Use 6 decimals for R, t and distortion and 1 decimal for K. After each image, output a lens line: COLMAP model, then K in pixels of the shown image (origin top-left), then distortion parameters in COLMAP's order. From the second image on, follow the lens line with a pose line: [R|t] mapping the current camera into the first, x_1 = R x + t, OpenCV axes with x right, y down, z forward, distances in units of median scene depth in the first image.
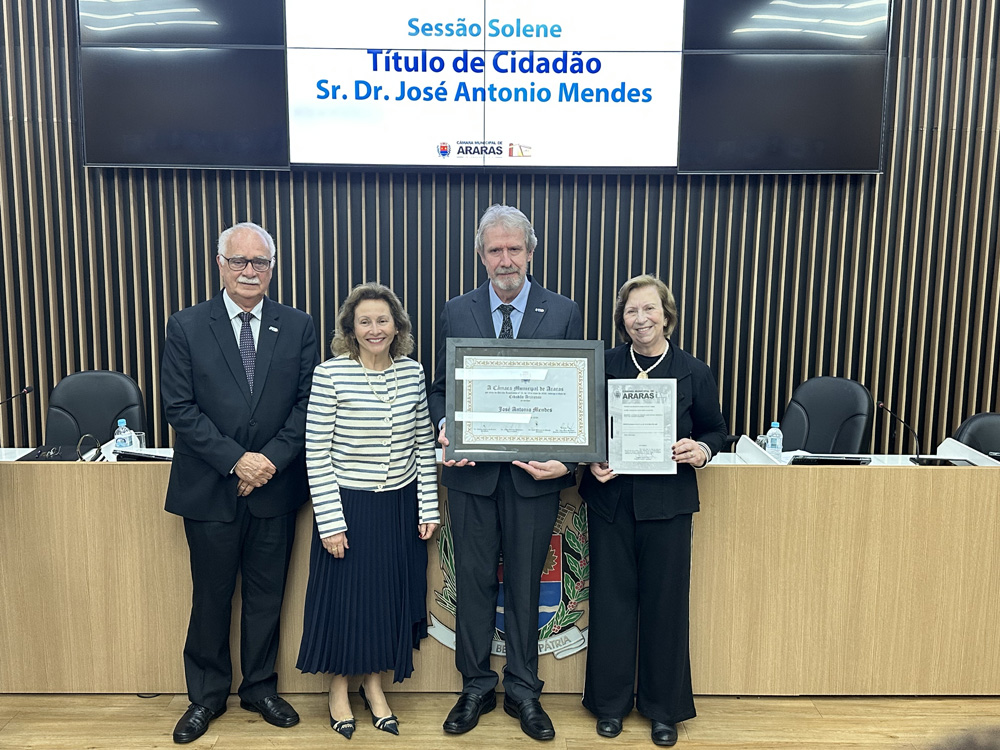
lens RADIAL K [[970.7, 0, 501.1], [0, 970.7, 378.5], [0, 0, 1]] dist [0.092325, 0.000000]
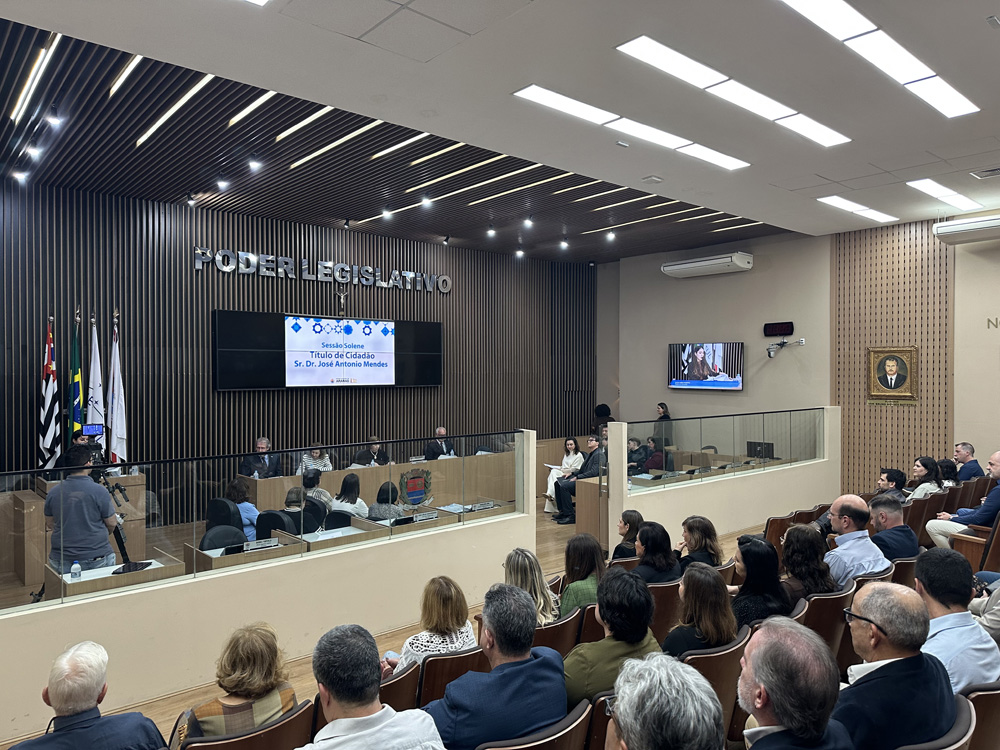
lens RADIAL K [[703.0, 0, 520.3], [0, 703.0, 382.9], [0, 0, 1]] dist [0.020413, -0.023363]
pose [[0.744238, -0.023312, 0.667508, -1.159436], [0.096478, 0.992662, -0.072901, 0.001452], [-0.660910, 0.118656, 0.741025, -1.145926]]
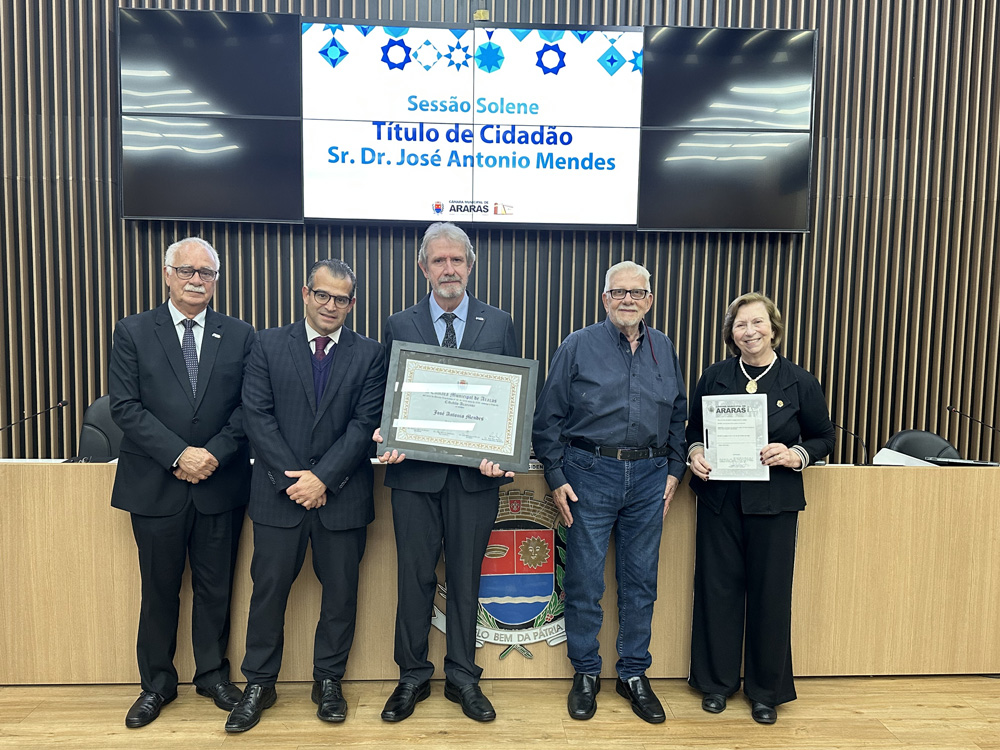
lens RADIAL K [[797.9, 0, 501.3], [0, 797.9, 385.0], [0, 0, 1]] dist [0.085348, -0.028023]
pose [[0.999063, 0.003154, 0.043153, -0.023871], [-0.000865, 0.998597, -0.052945, 0.027321], [-0.043260, 0.052858, 0.997665, 0.055942]]
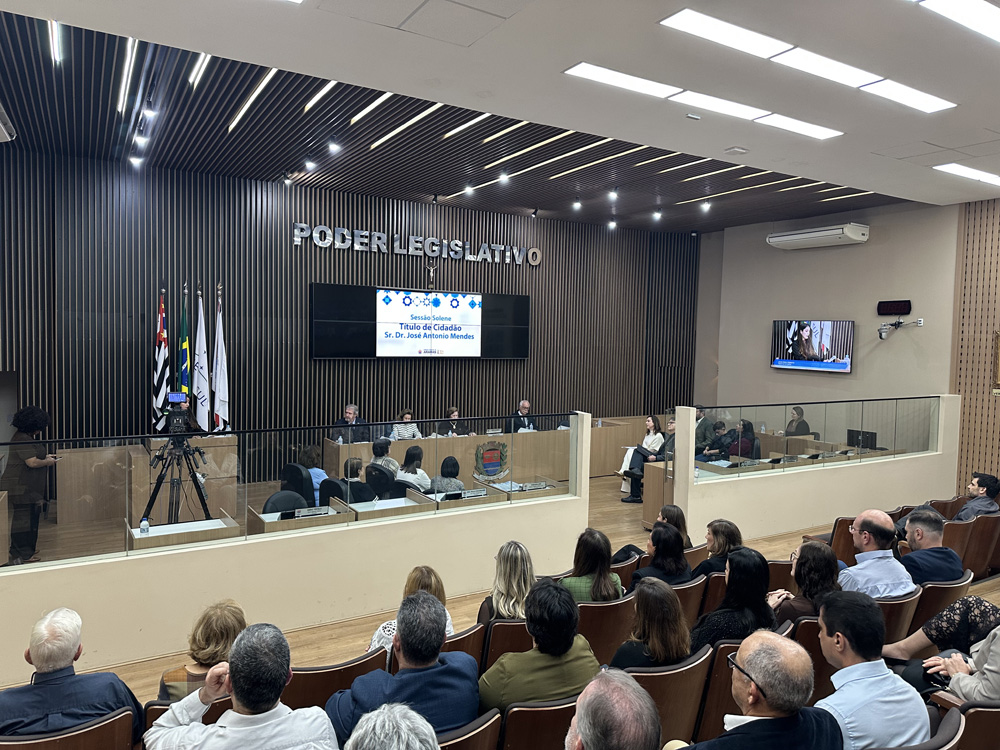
lens RADIAL K [[703.0, 0, 505.5], [0, 703.0, 380.5], [0, 0, 1]] dist [0.020413, -0.023363]
pose [[0.852260, -0.023450, 0.522592, -1.079164], [0.054349, 0.997558, -0.043871, -0.015238], [-0.520287, 0.065792, 0.851454, -1.208591]]
